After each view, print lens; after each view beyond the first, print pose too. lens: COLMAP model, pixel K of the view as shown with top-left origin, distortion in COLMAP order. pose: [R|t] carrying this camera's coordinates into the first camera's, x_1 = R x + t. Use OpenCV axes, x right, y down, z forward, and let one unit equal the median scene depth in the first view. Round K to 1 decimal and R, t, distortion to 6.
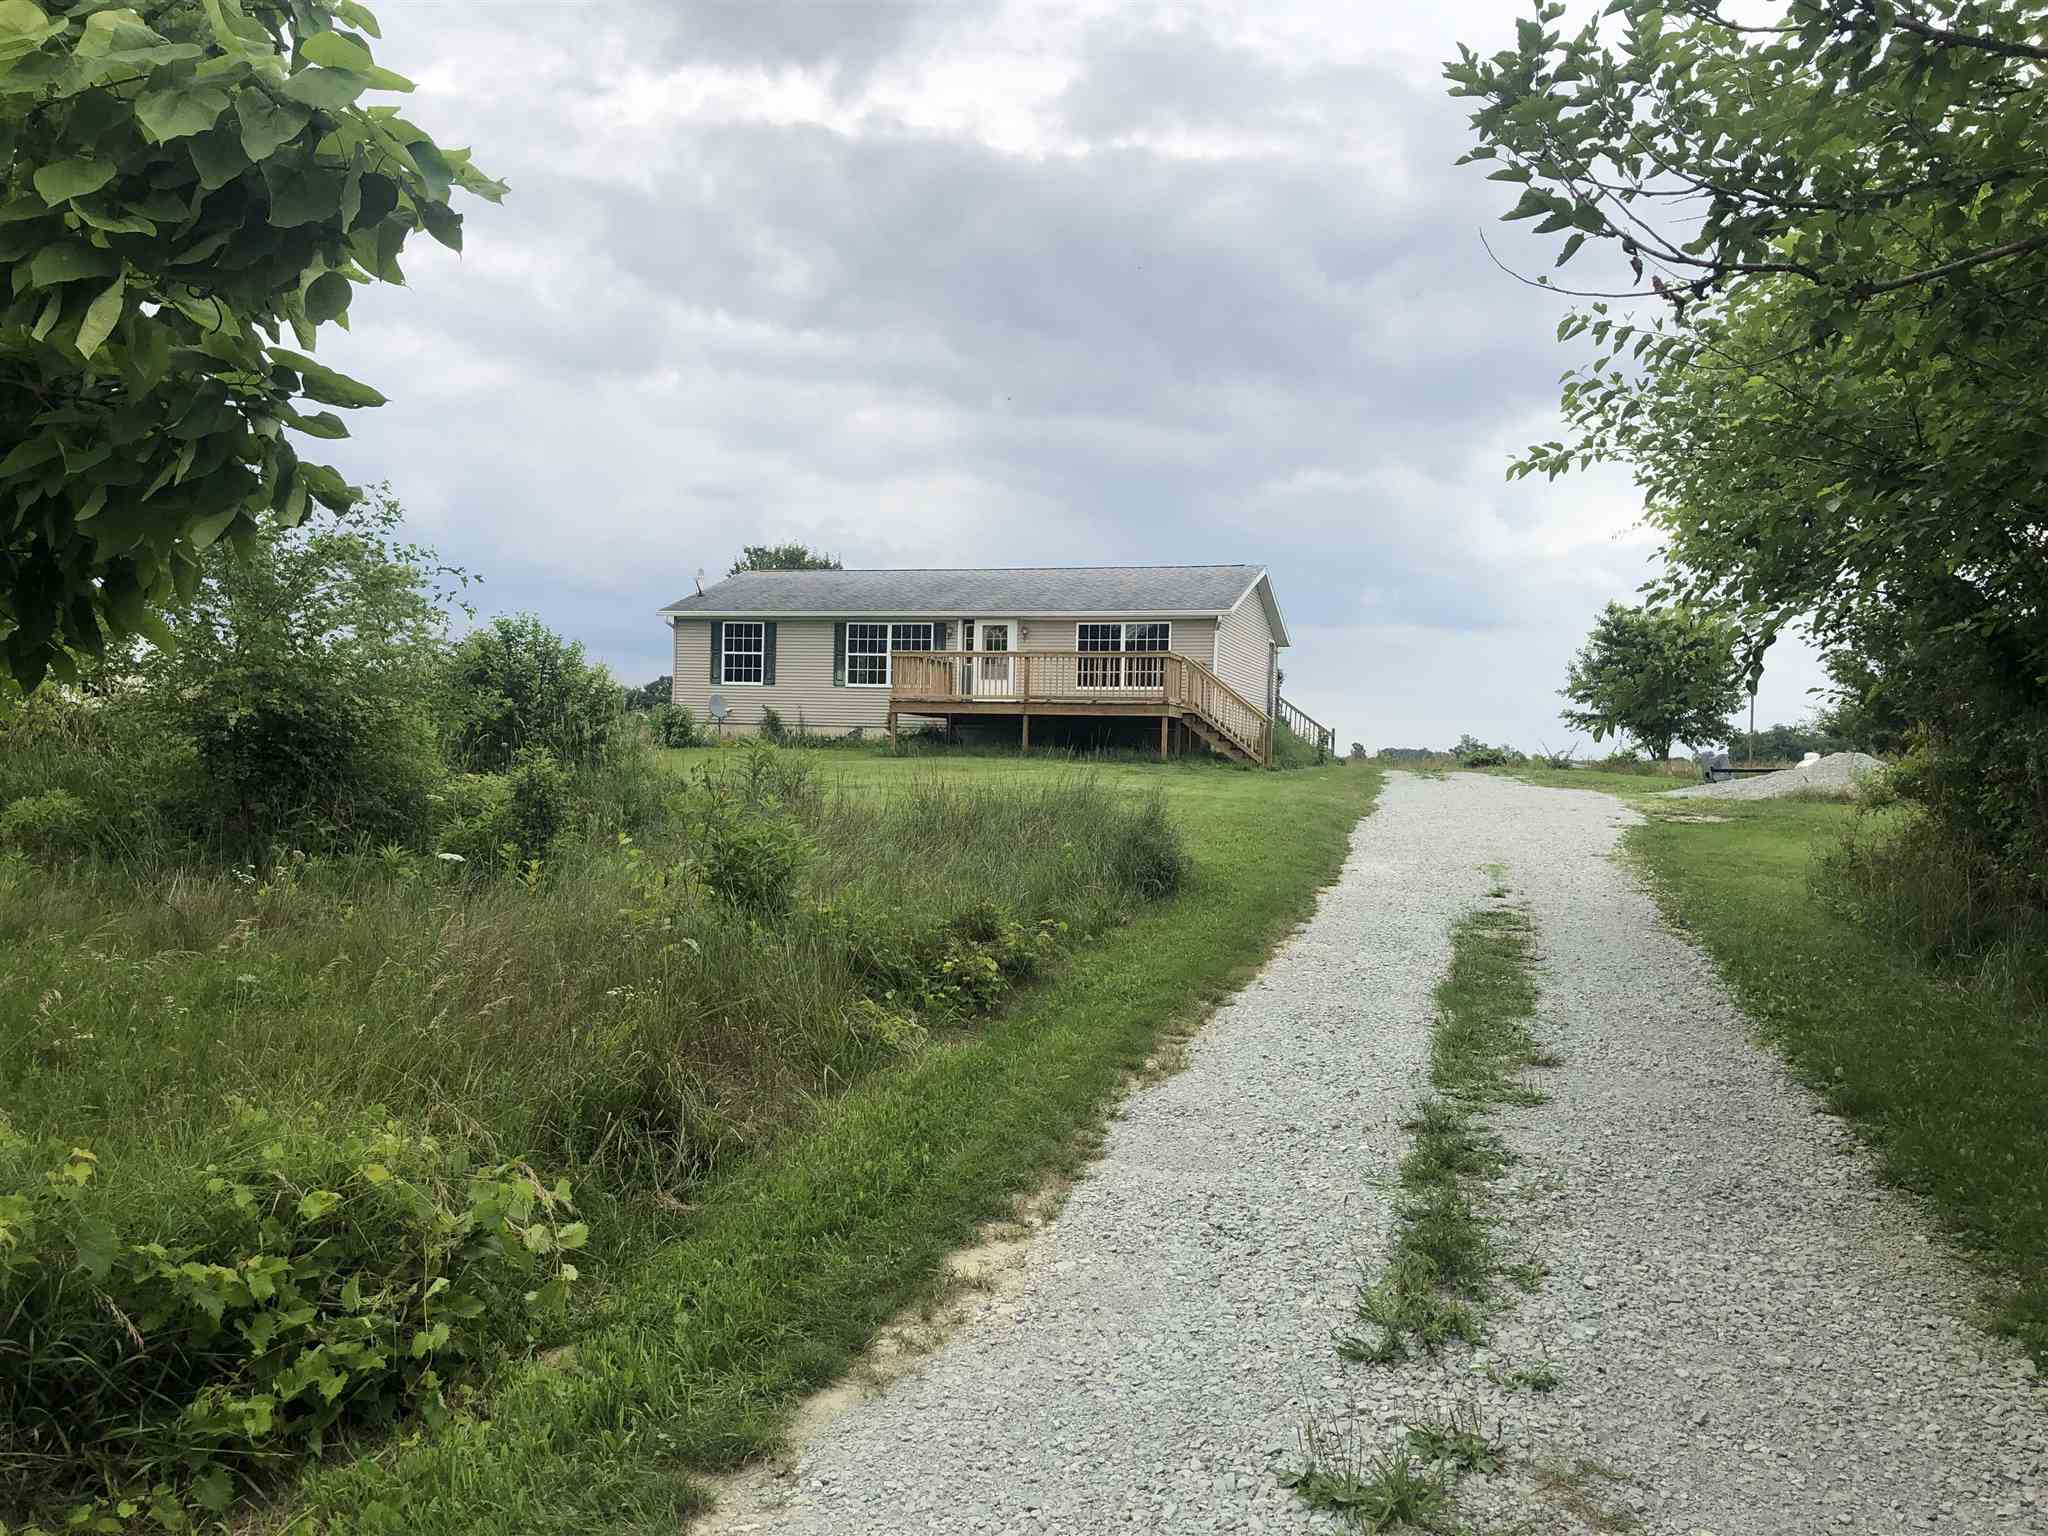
lens RADIAL K [[1679.8, 0, 1018.9], [0, 1679.8, 788.8], [0, 0, 1]] dist [0.026780, -0.012972]
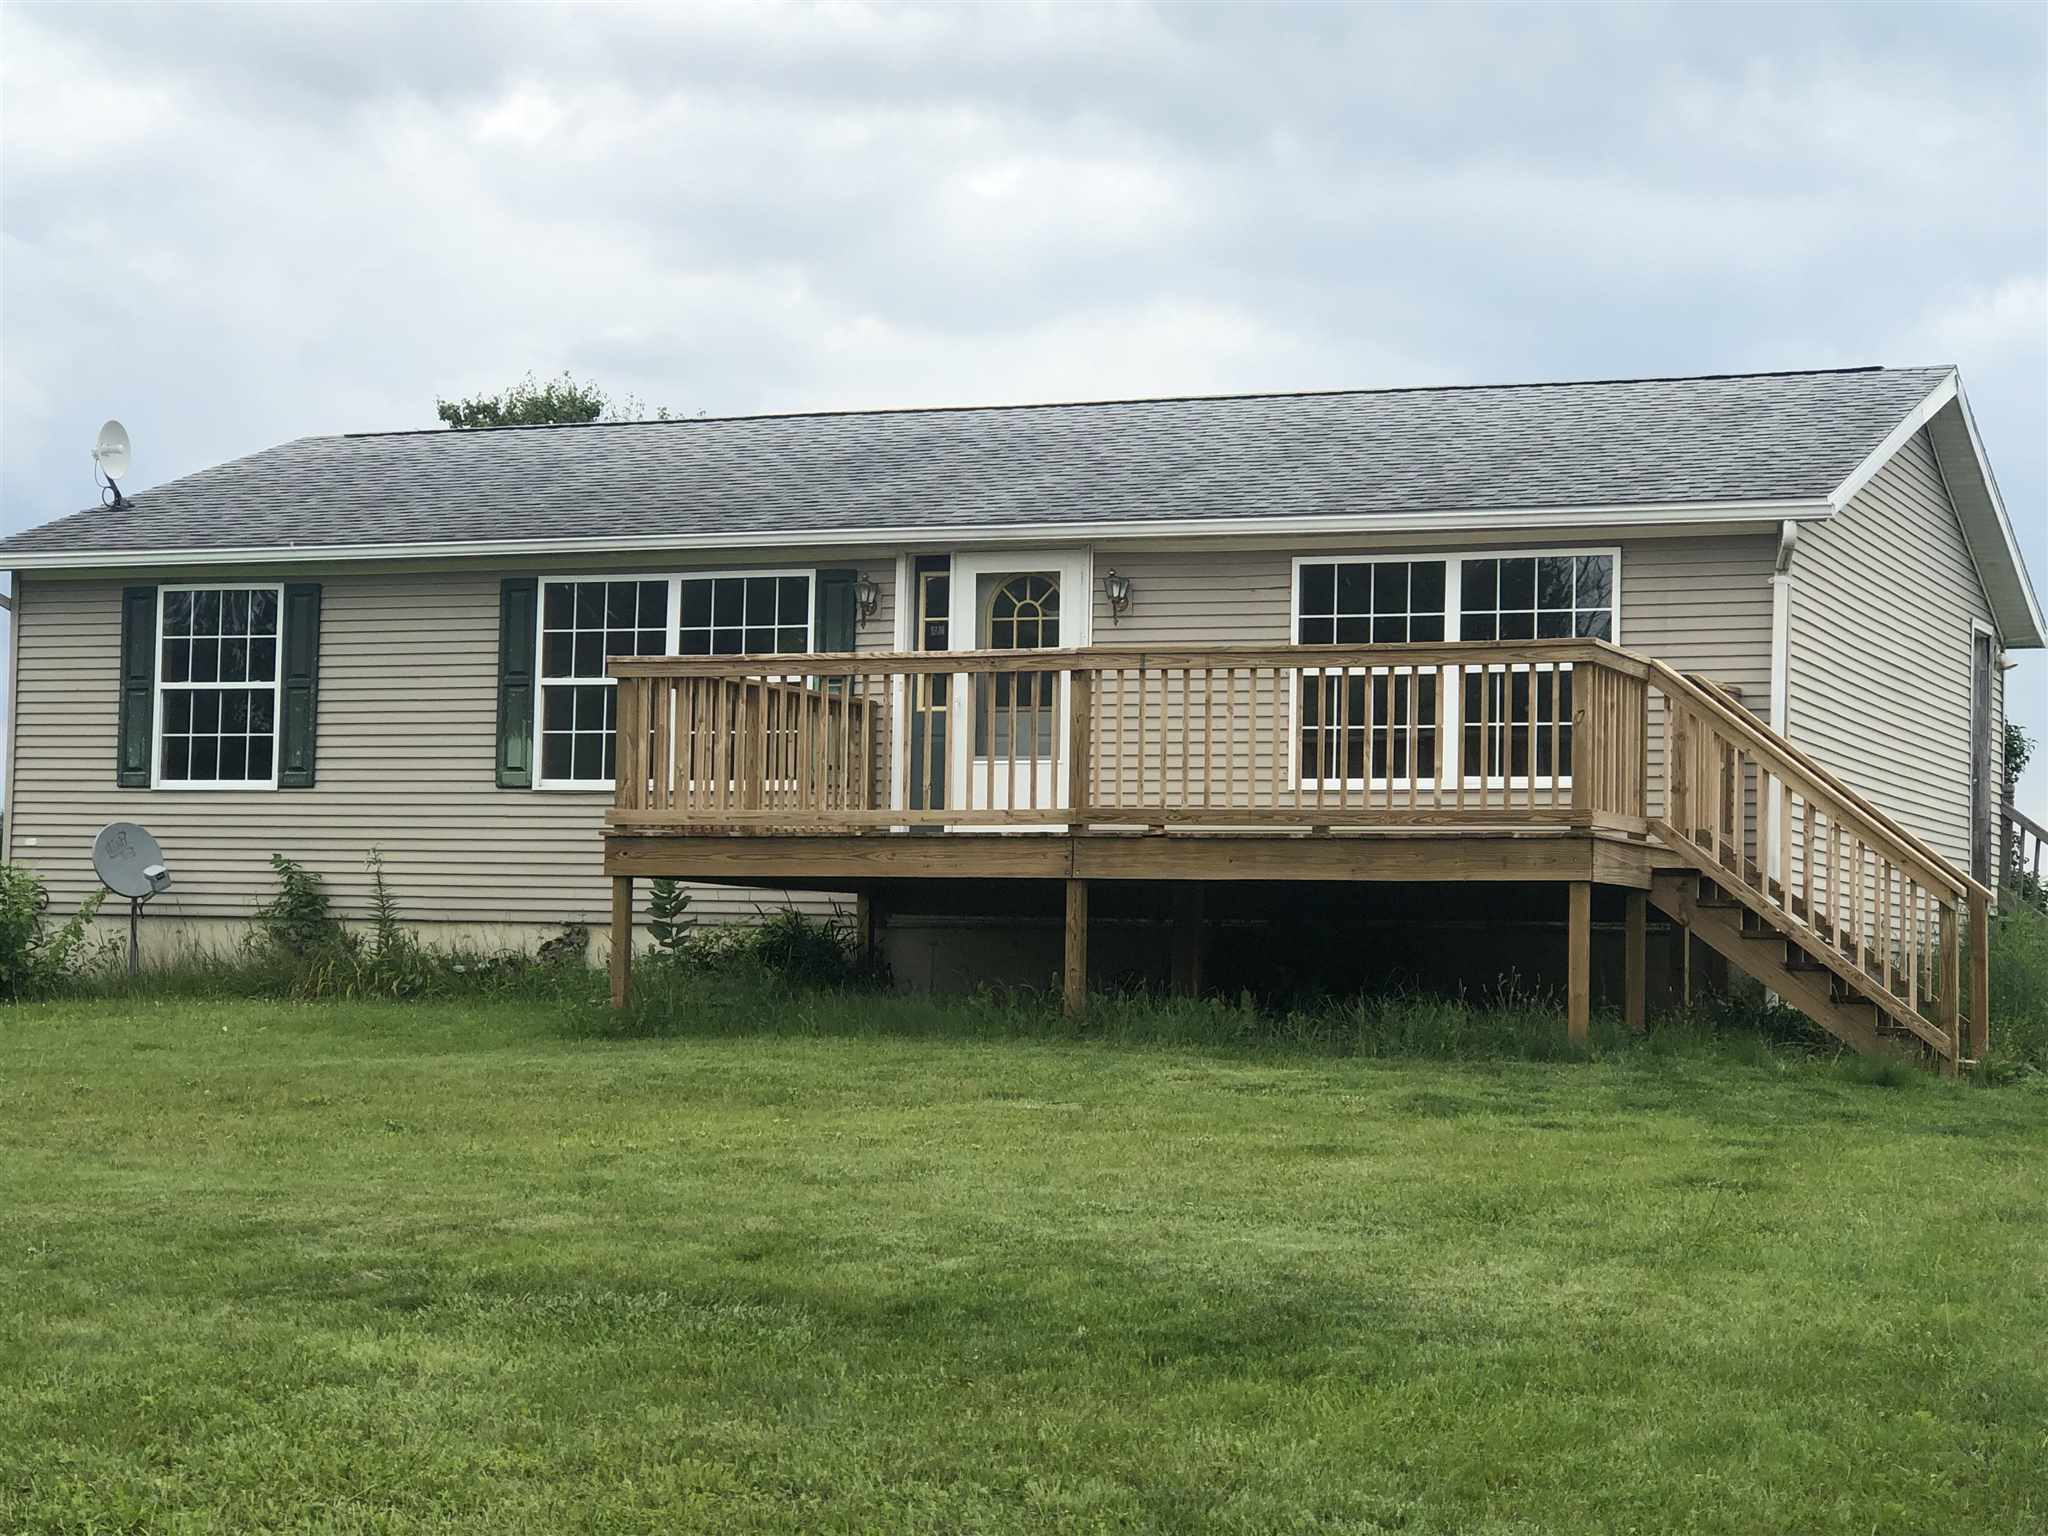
lens RADIAL K [[3943.5, 0, 1021.2], [0, 3943.5, 764.7], [0, 0, 1]] dist [-0.108109, 0.000000]
pose [[0.995691, -0.010528, -0.092136, 0.048689], [0.003584, 0.997161, -0.075212, -0.012856], [0.092666, 0.074557, 0.992902, 0.321393]]
